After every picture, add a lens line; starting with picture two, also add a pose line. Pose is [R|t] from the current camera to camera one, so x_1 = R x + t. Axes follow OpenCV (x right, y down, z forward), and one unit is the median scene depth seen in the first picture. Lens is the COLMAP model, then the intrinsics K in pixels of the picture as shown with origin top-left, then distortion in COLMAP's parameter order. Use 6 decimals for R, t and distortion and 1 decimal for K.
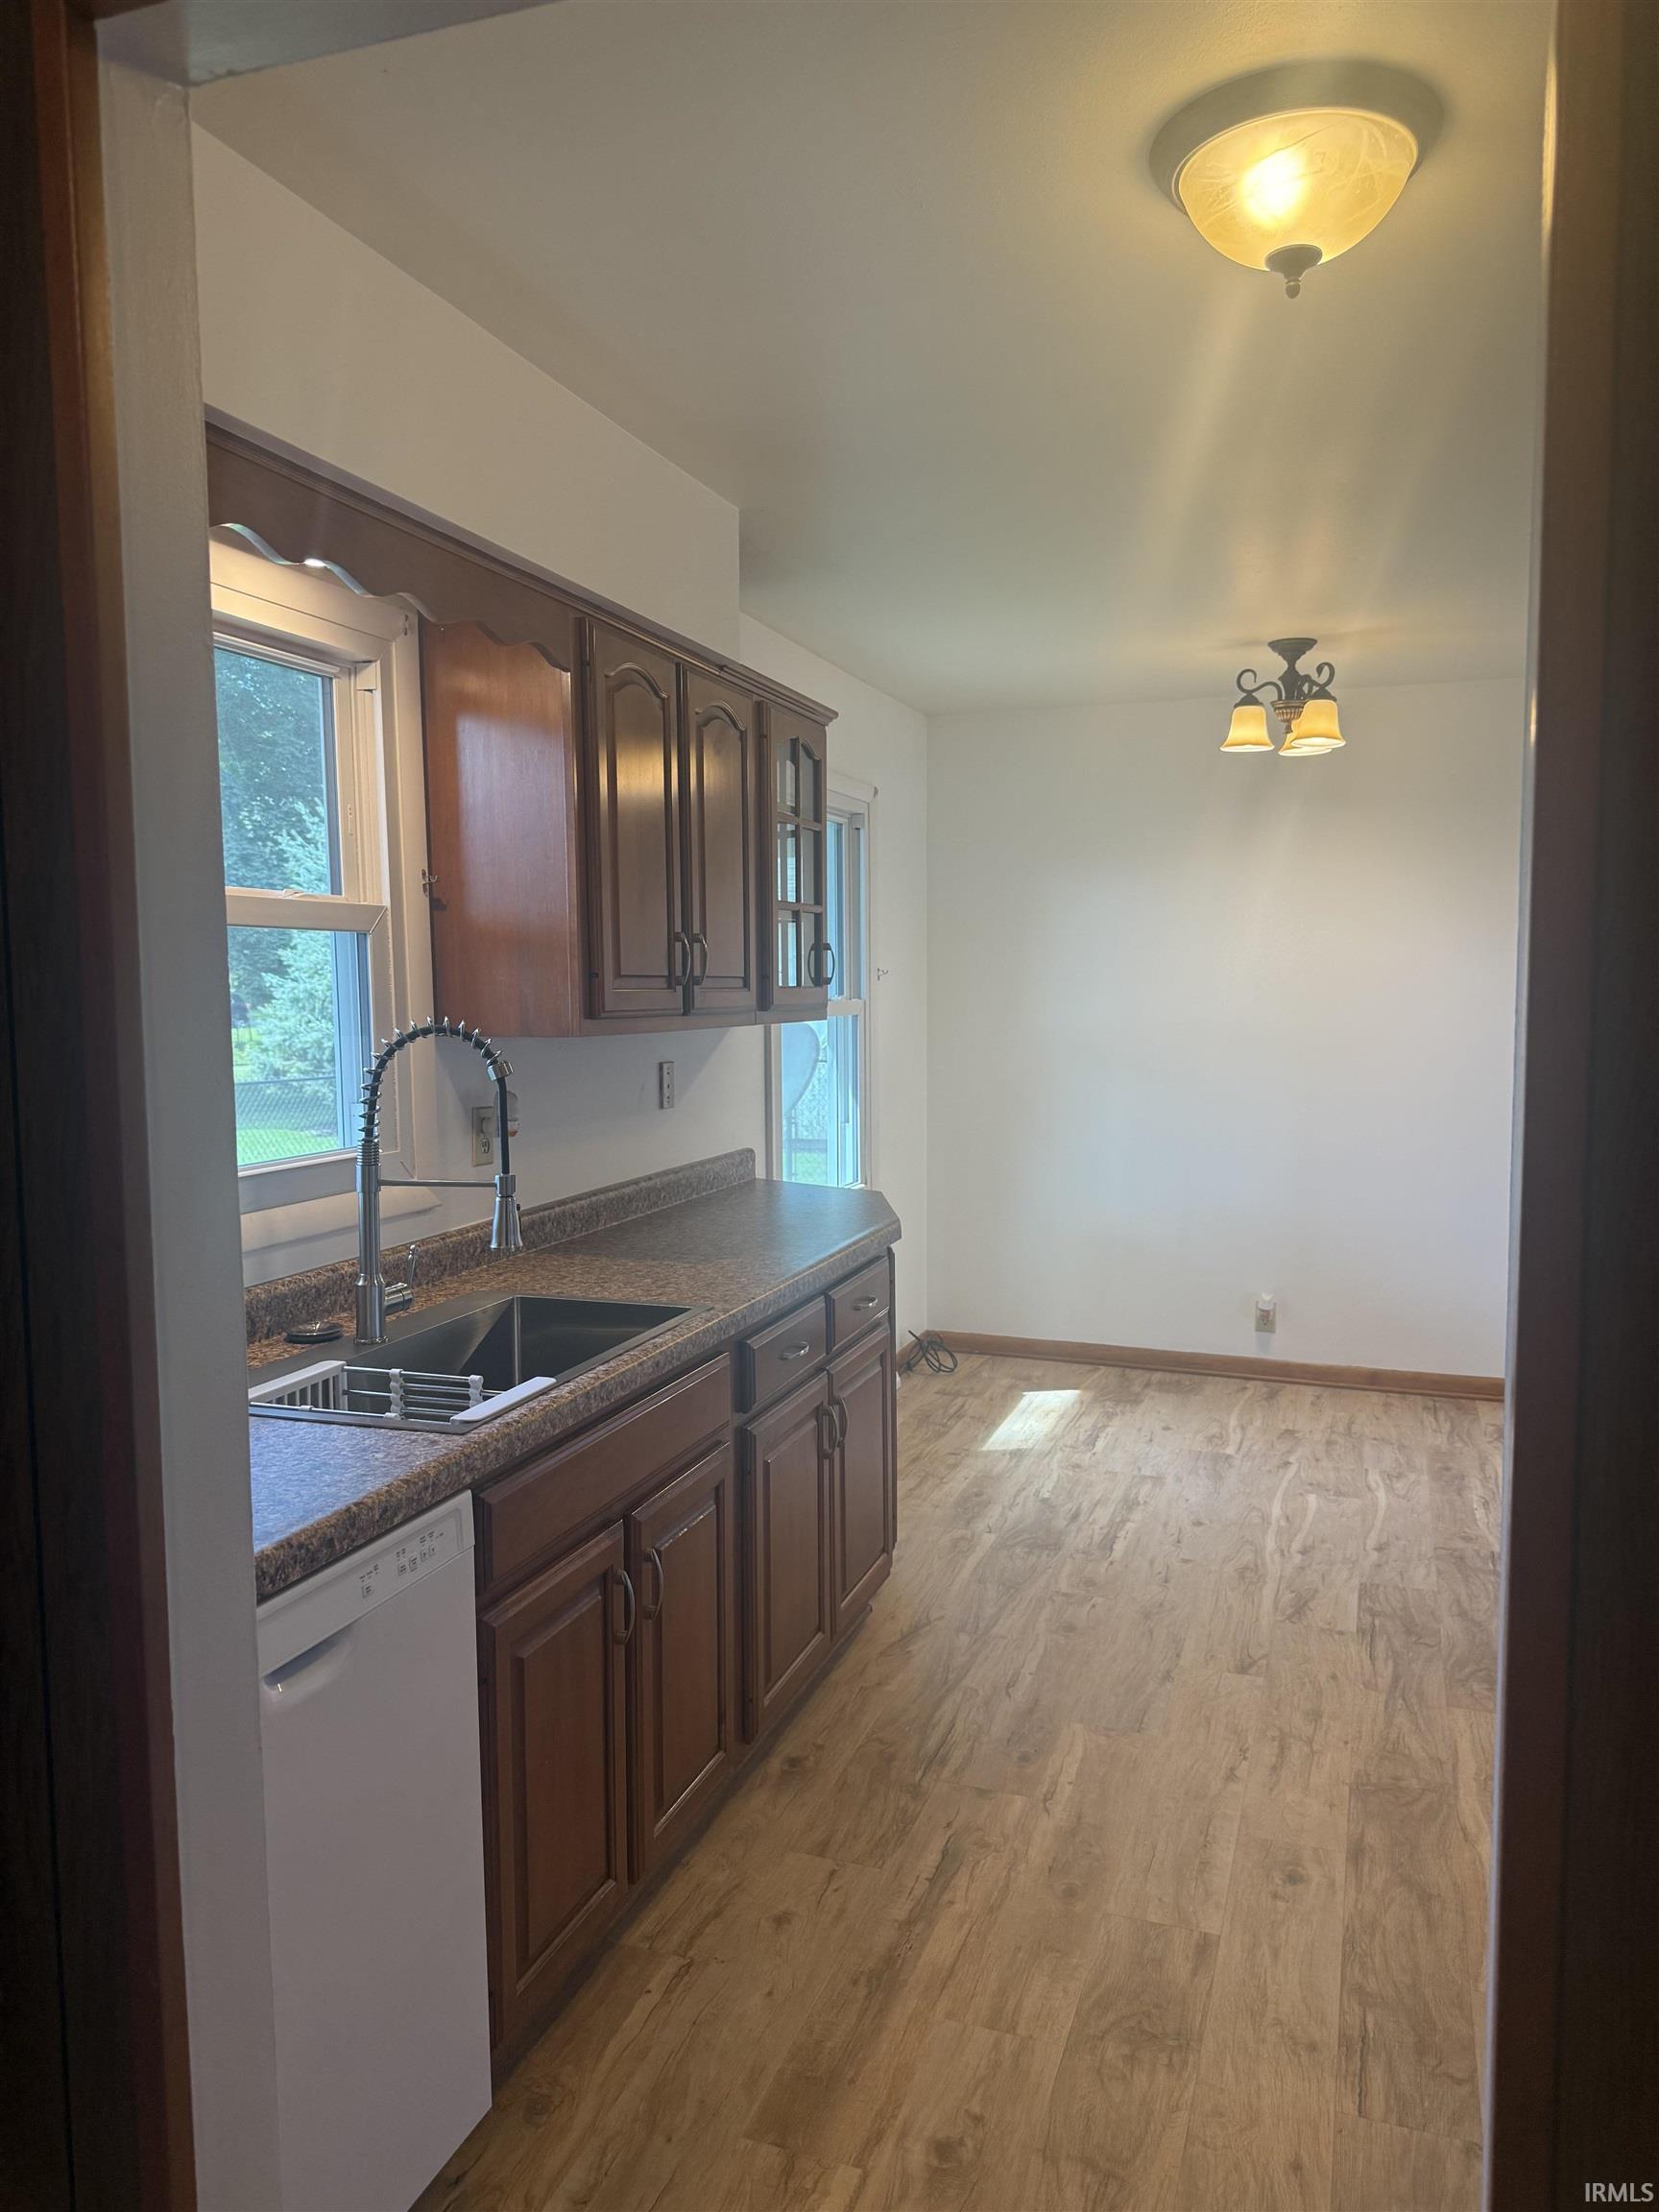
lens RADIAL K [[1565.4, 0, 838.1], [0, 1565.4, 1104.7], [0, 0, 1]] dist [-0.007542, 0.003862]
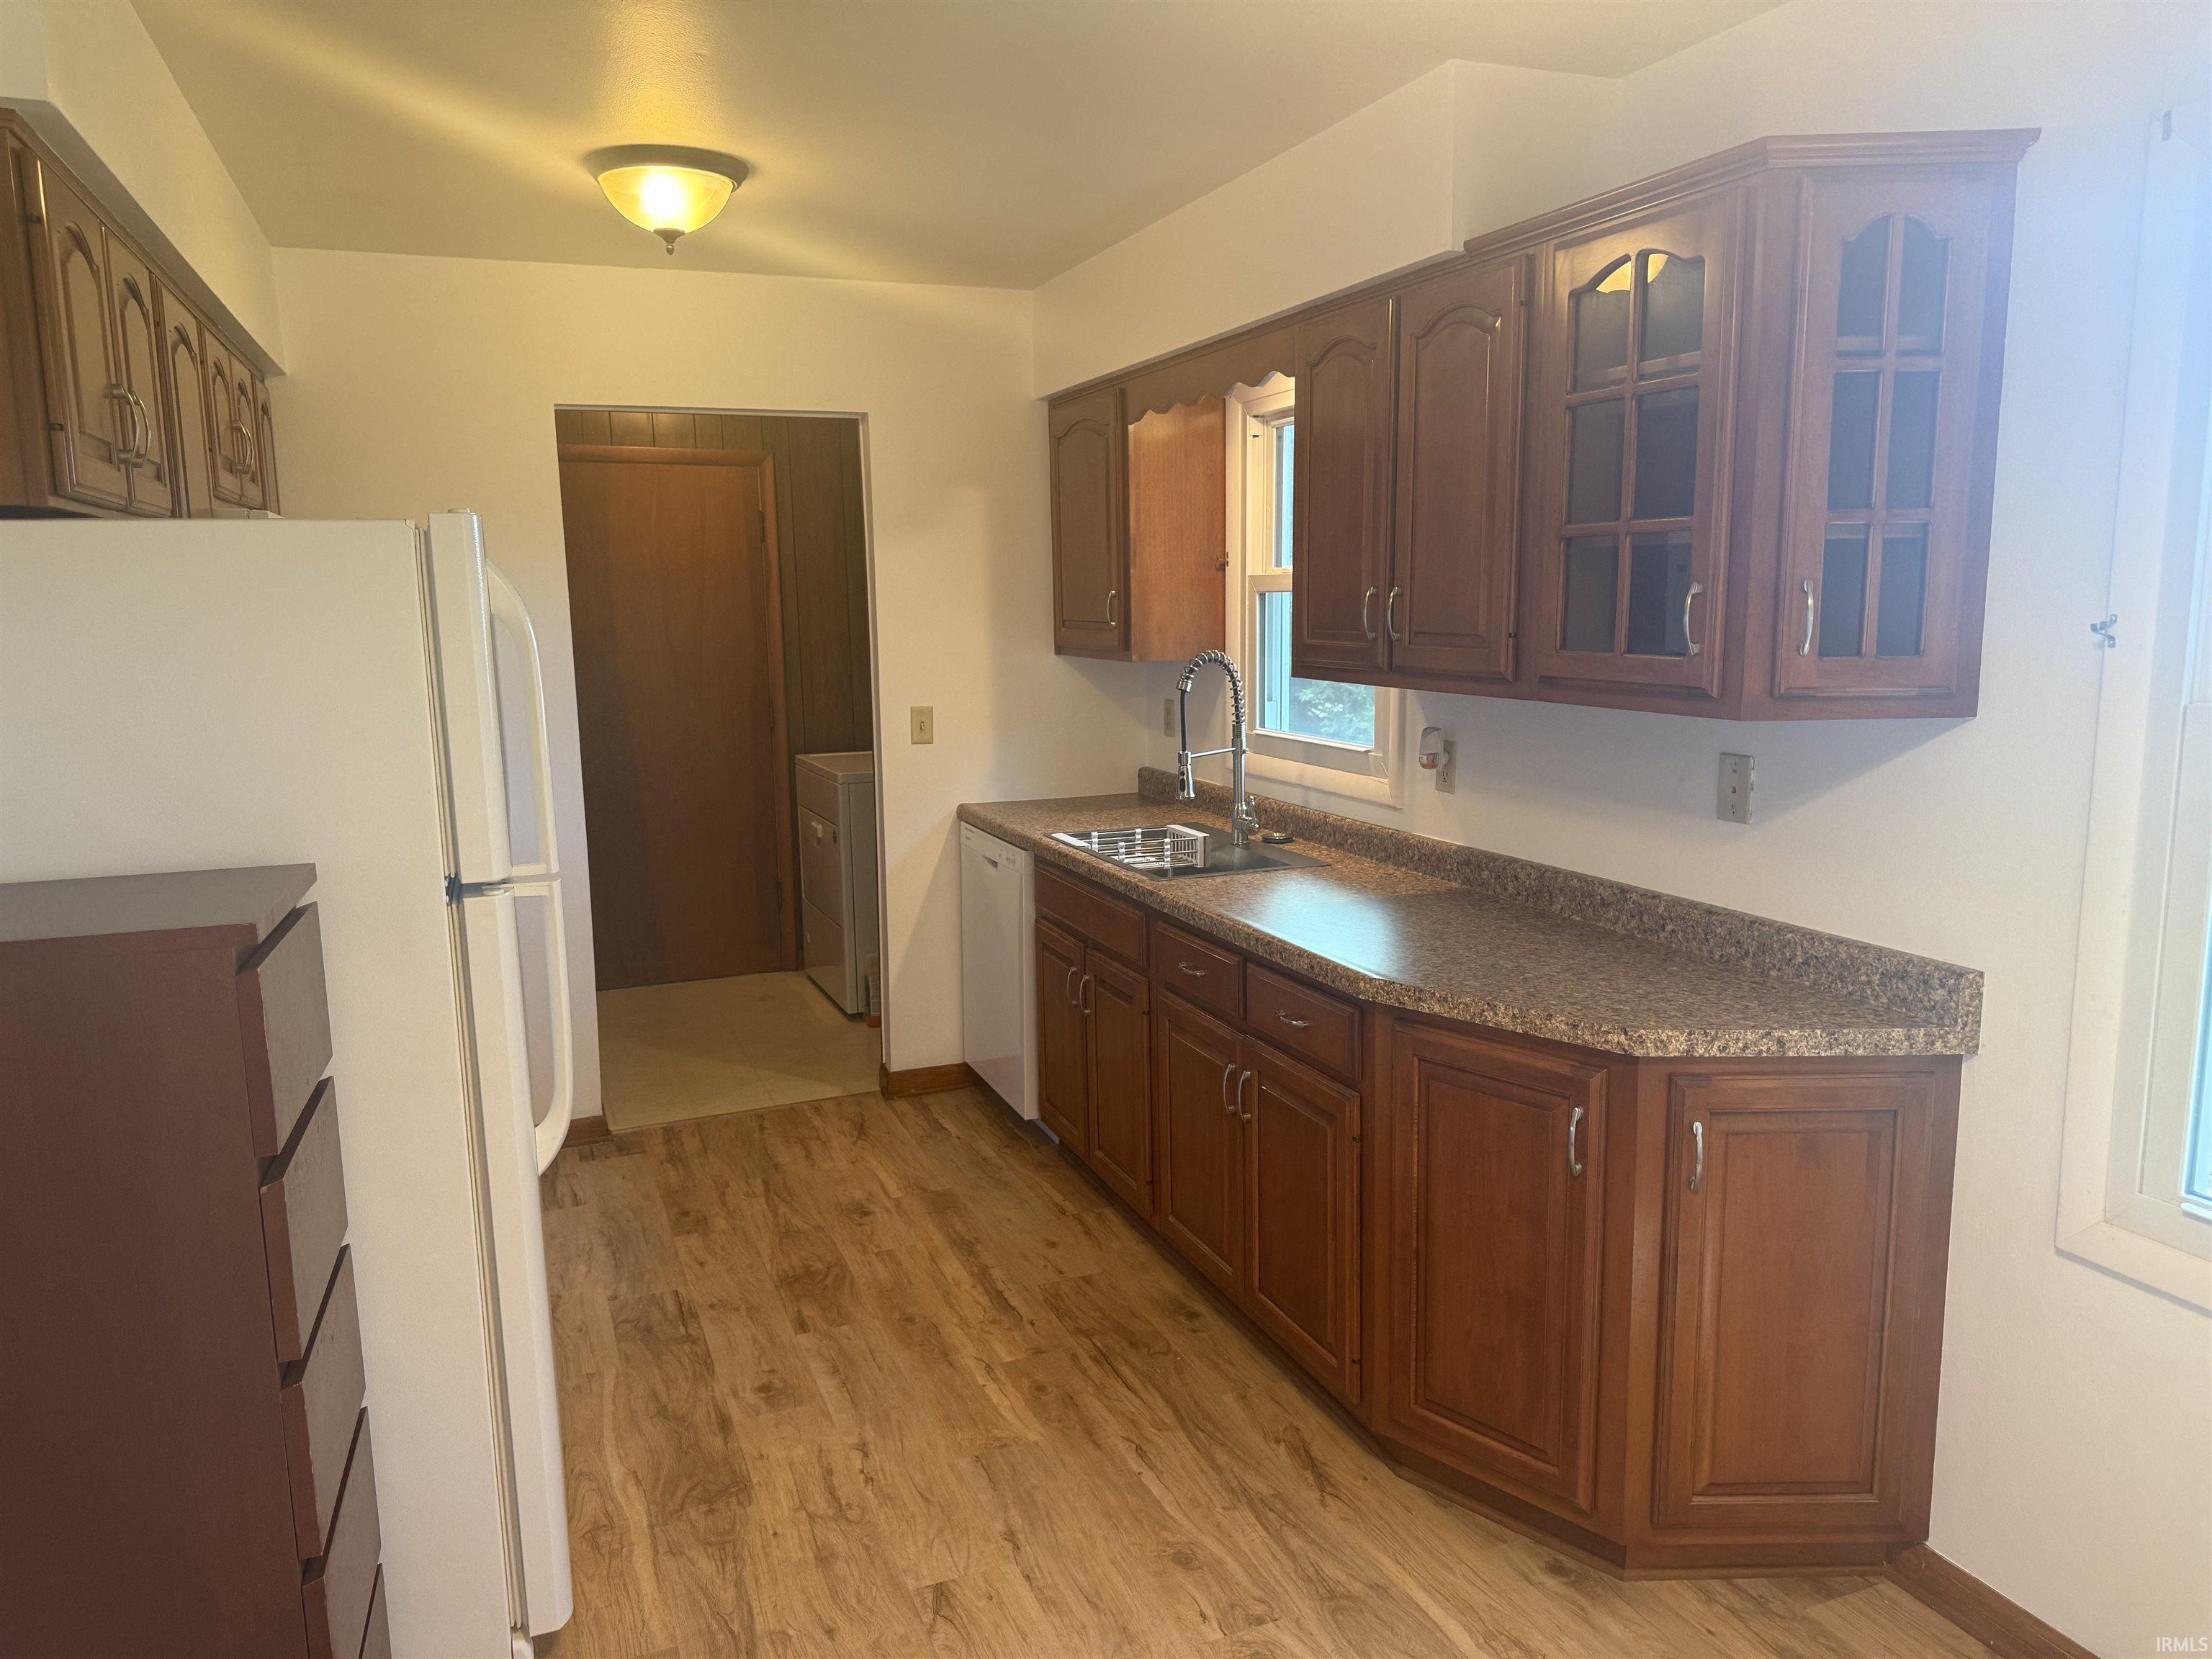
lens RADIAL K [[1565.4, 0, 1113.7], [0, 1565.4, 827.0], [0, 0, 1]] dist [-0.007542, 0.003862]
pose [[-0.747895, 0.123408, -0.652245, 0.779255], [-0.041900, 0.971832, 0.231921, -0.210702], [0.662494, 0.200782, -0.721657, 1.851475]]
